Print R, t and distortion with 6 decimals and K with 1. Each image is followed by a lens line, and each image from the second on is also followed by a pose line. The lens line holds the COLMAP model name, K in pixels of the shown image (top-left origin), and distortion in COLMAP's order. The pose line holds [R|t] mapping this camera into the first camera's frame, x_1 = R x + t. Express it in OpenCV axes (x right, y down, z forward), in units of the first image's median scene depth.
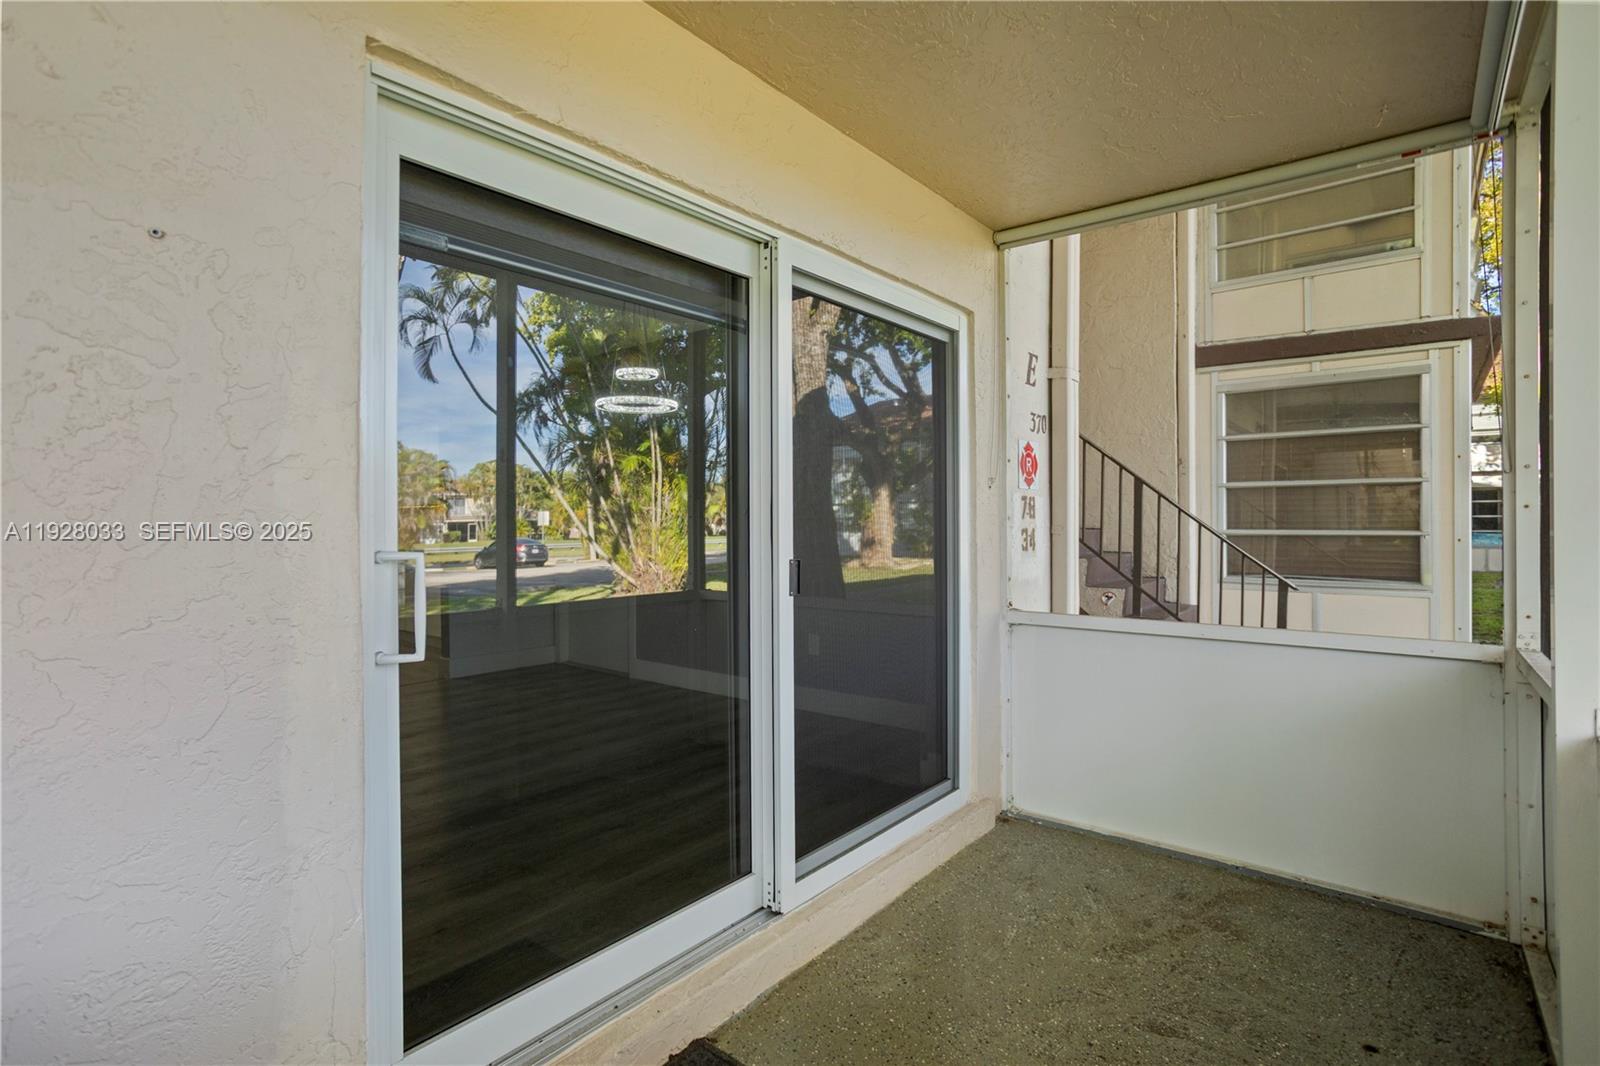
lens RADIAL K [[781.2, 0, 774.4], [0, 781.2, 540.0], [0, 0, 1]] dist [-0.067867, 0.025265]
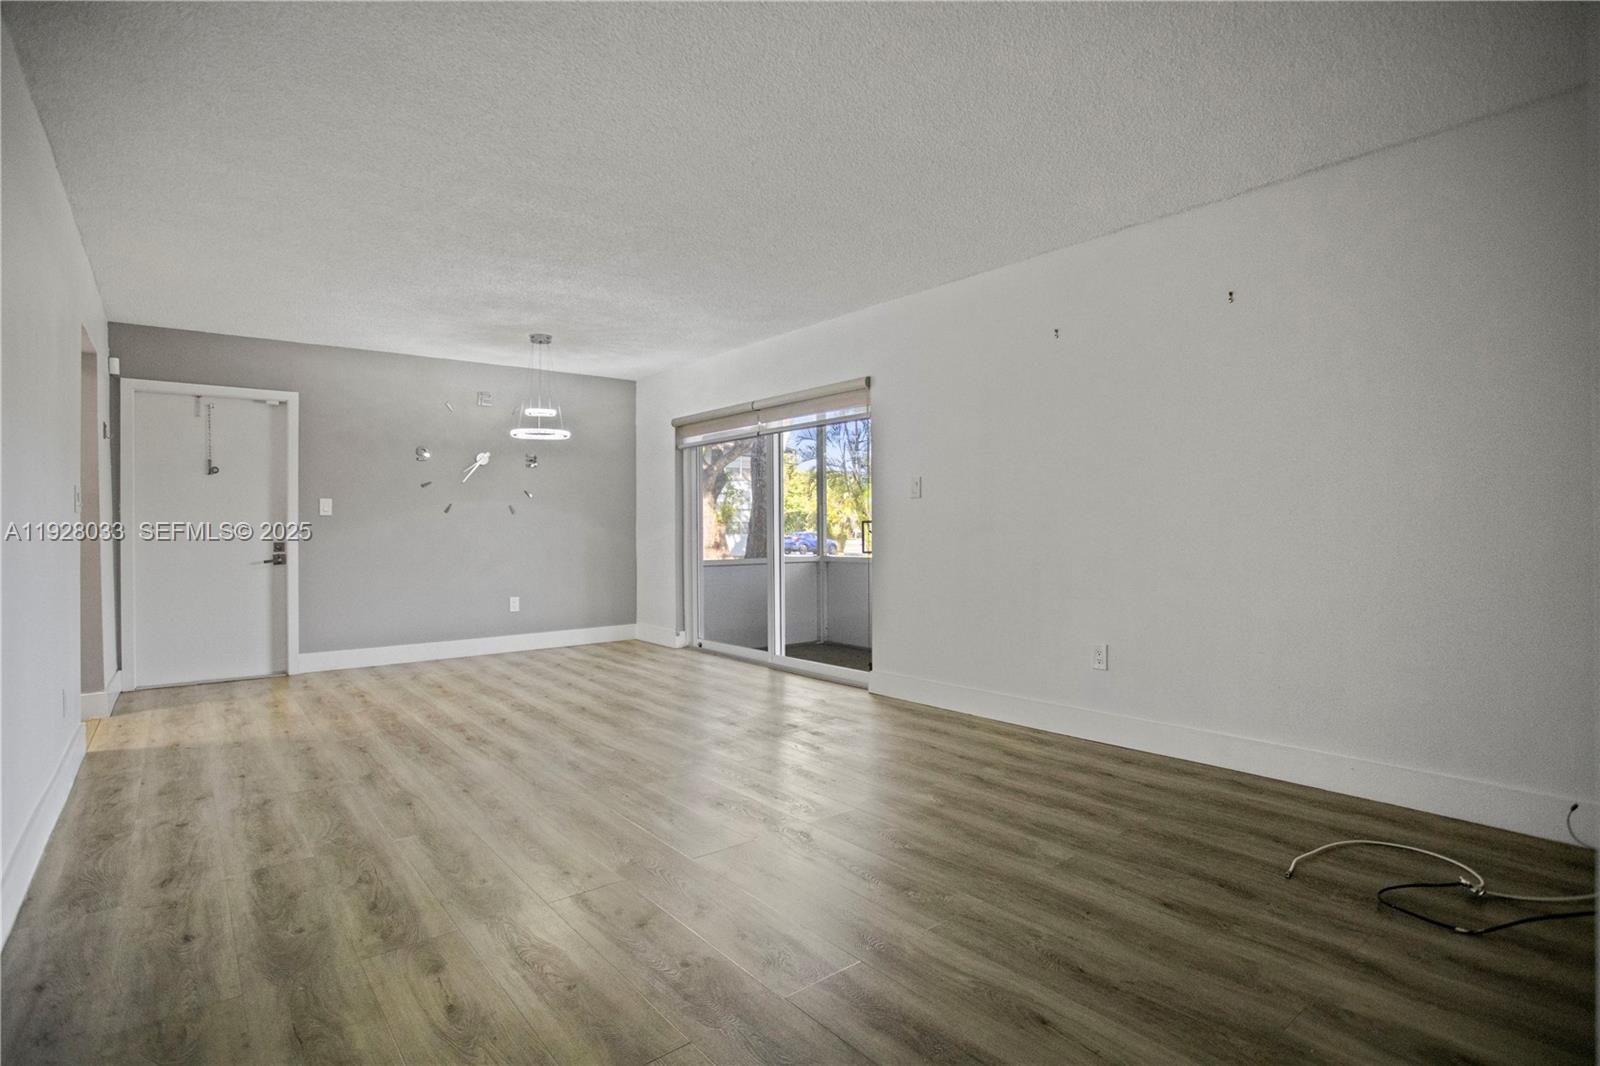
lens RADIAL K [[780.3, 0, 800.0], [0, 780.3, 533.0], [0, 0, 1]] dist [-0.067744, 0.027537]
pose [[0.173787, -0.002422, 0.984780, -1.758907], [0.025008, 0.999685, -0.001954, 0.026106], [-0.984466, 0.024967, 0.173793, 0.320369]]
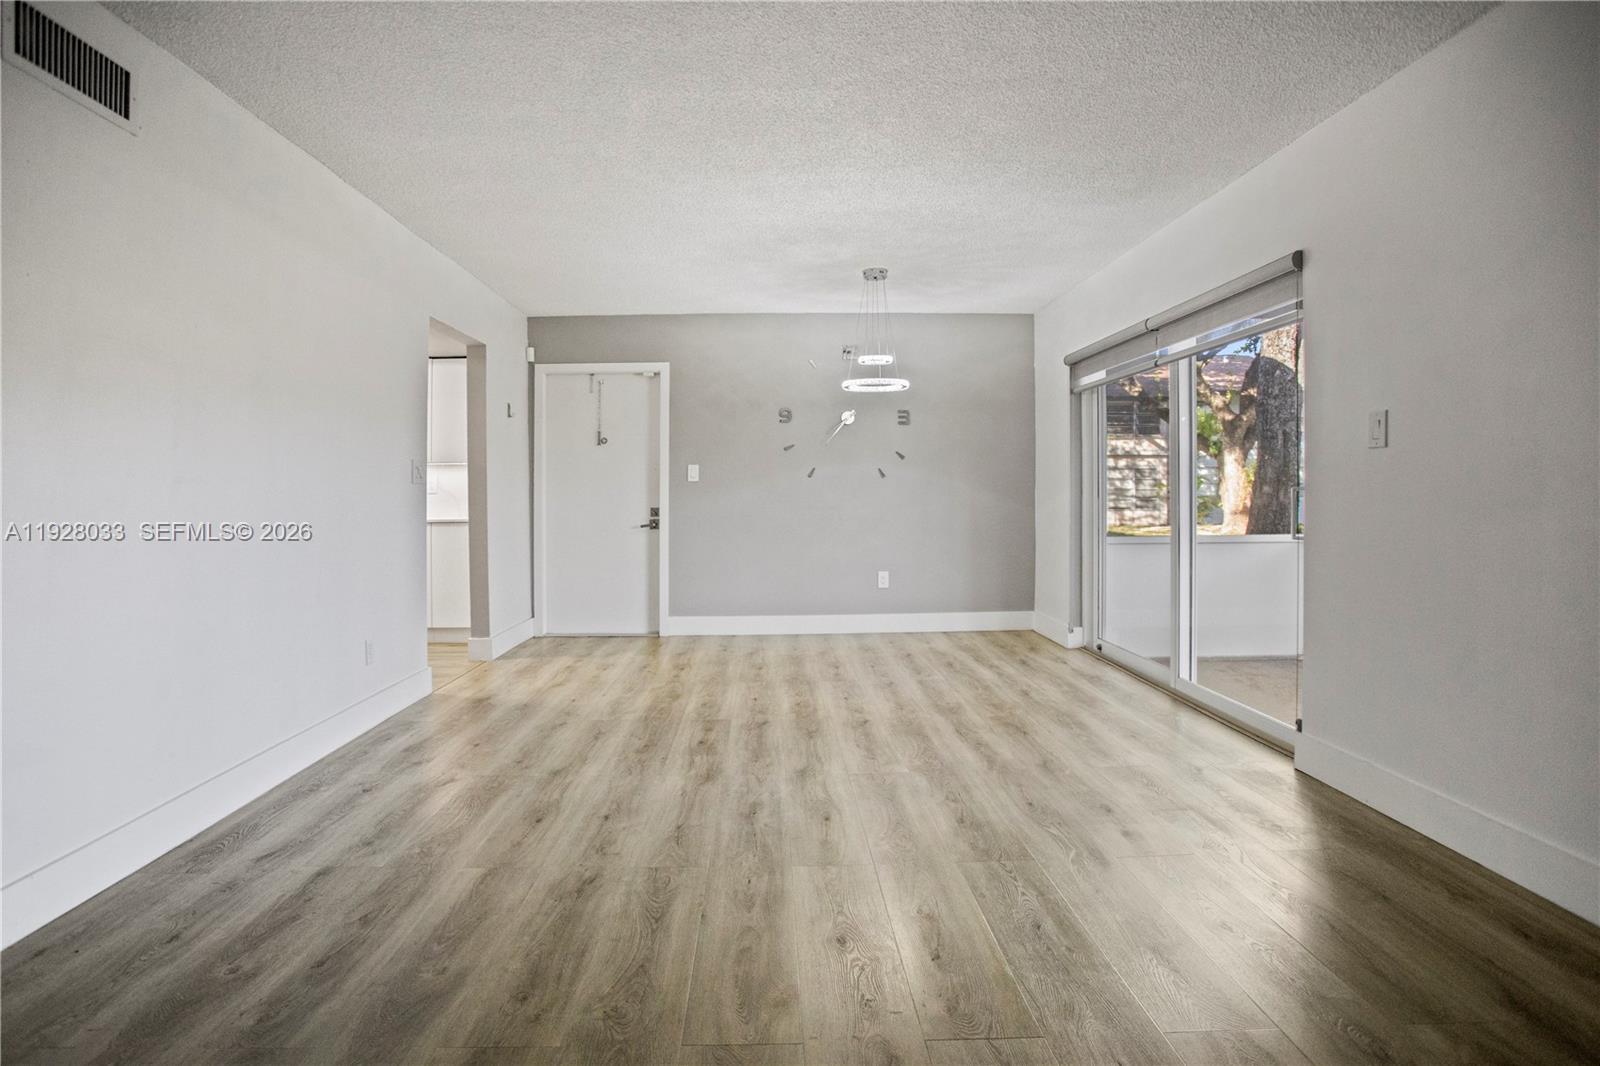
lens RADIAL K [[807.0, 0, 795.6], [0, 807.0, 493.1], [0, 0, 1]] dist [-0.071364, 0.032083]
pose [[0.738250, 0.000030, 0.674527, -1.320808], [0.015860, 0.999723, -0.017403, 0.017580], [-0.674340, 0.023545, 0.738045, 0.163451]]
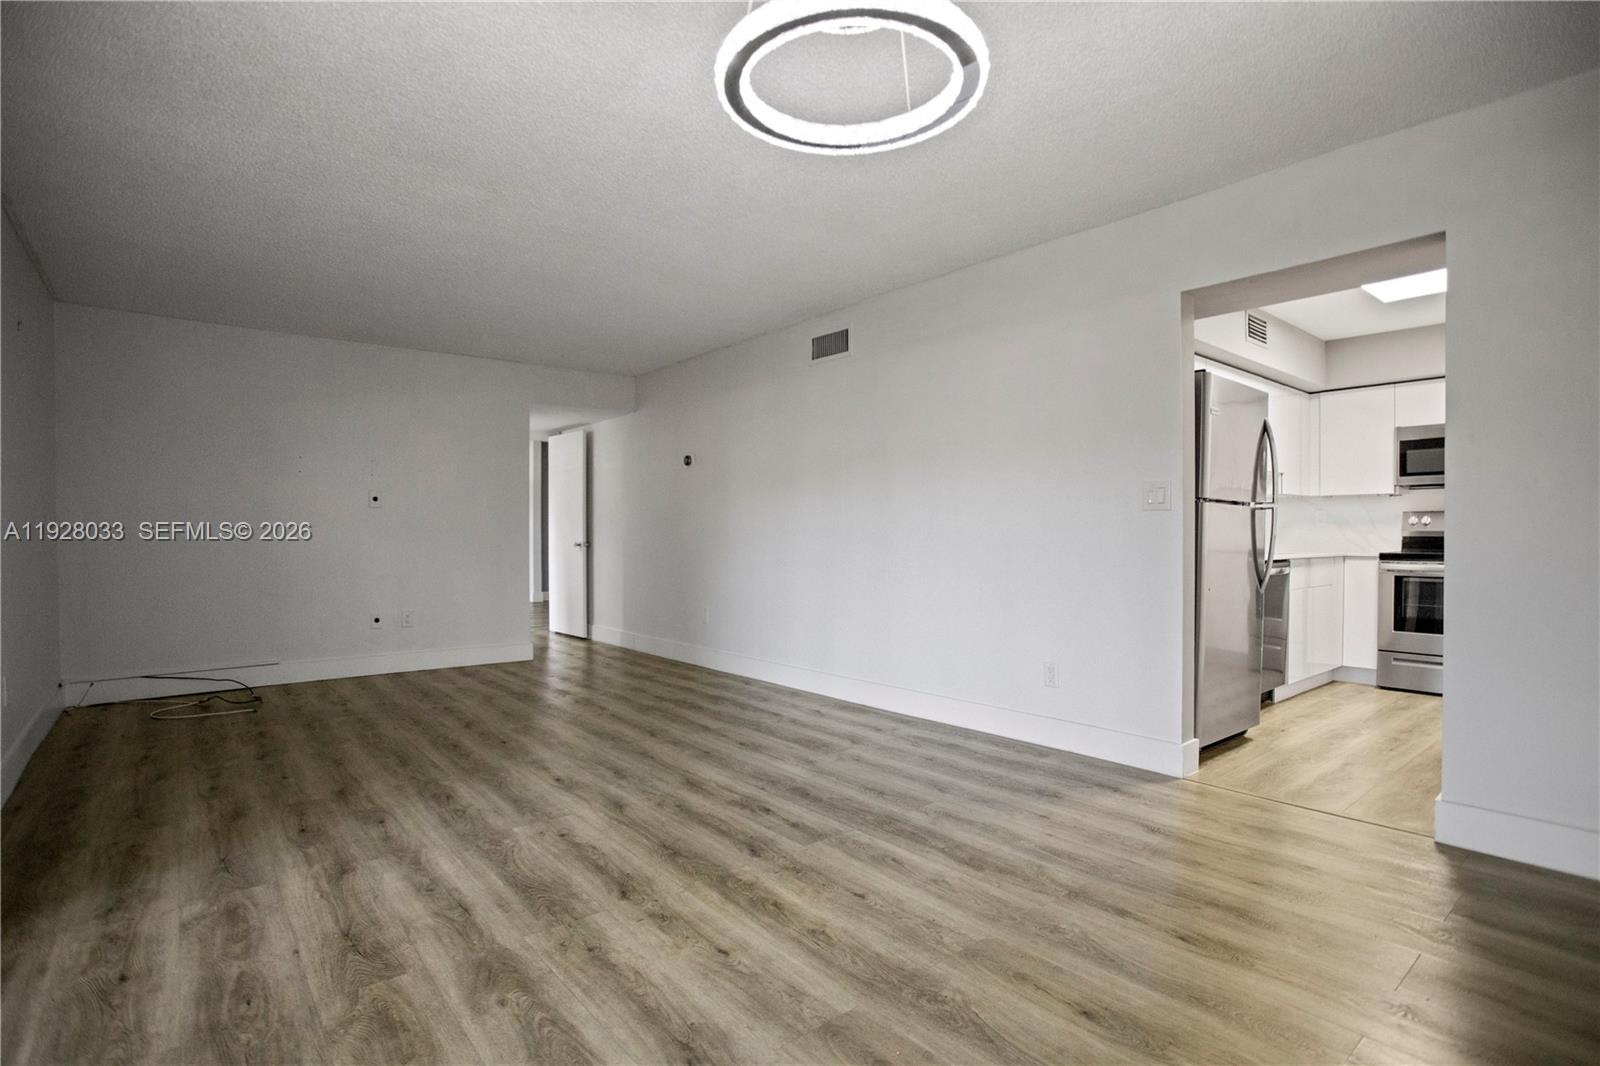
lens RADIAL K [[798.5, 0, 775.3], [0, 798.5, 518.2], [0, 0, 1]] dist [-0.056309, 0.029058]
pose [[-0.208156, -0.009334, -0.978051, 0.164593], [-0.013821, 0.999883, -0.006601, -0.003185], [0.977998, 0.012144, -0.208260, 1.209332]]
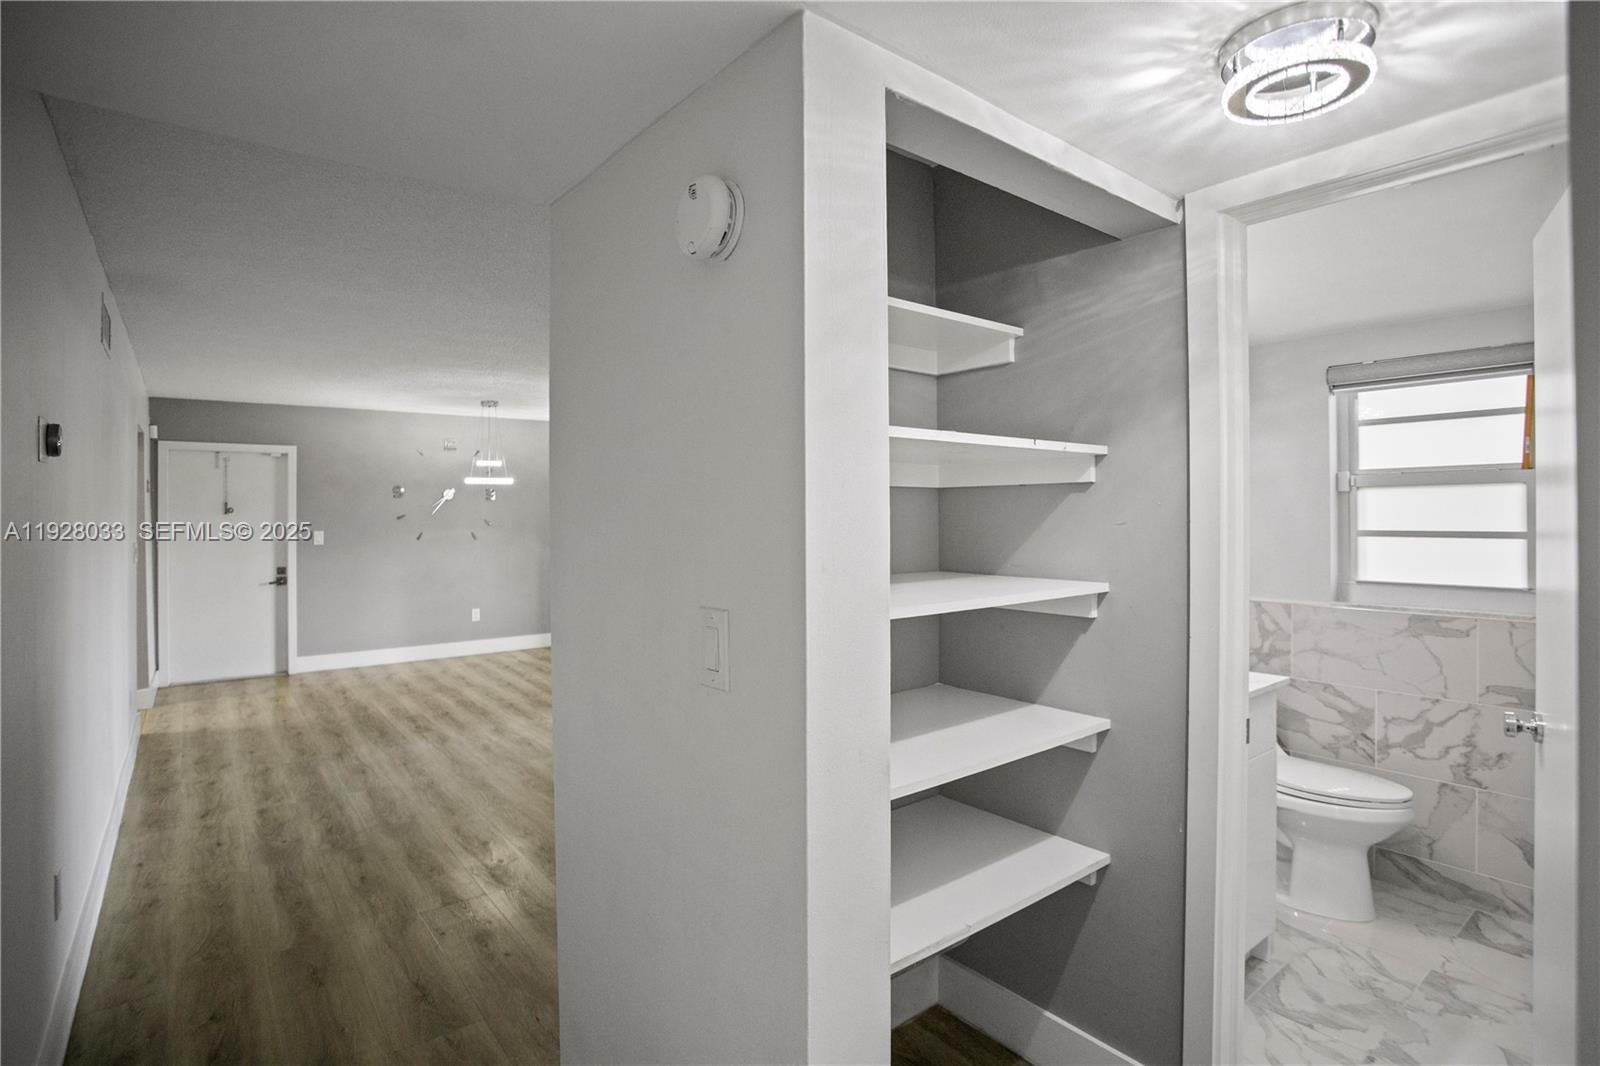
lens RADIAL K [[798.5, 0, 775.3], [0, 798.5, 518.2], [0, 0, 1]] dist [-0.056309, 0.029058]
pose [[0.218852, -0.000599, 0.975758, -2.102113], [0.023145, 0.999722, -0.004578, -0.077105], [-0.975483, 0.023586, 0.218805, -0.043759]]
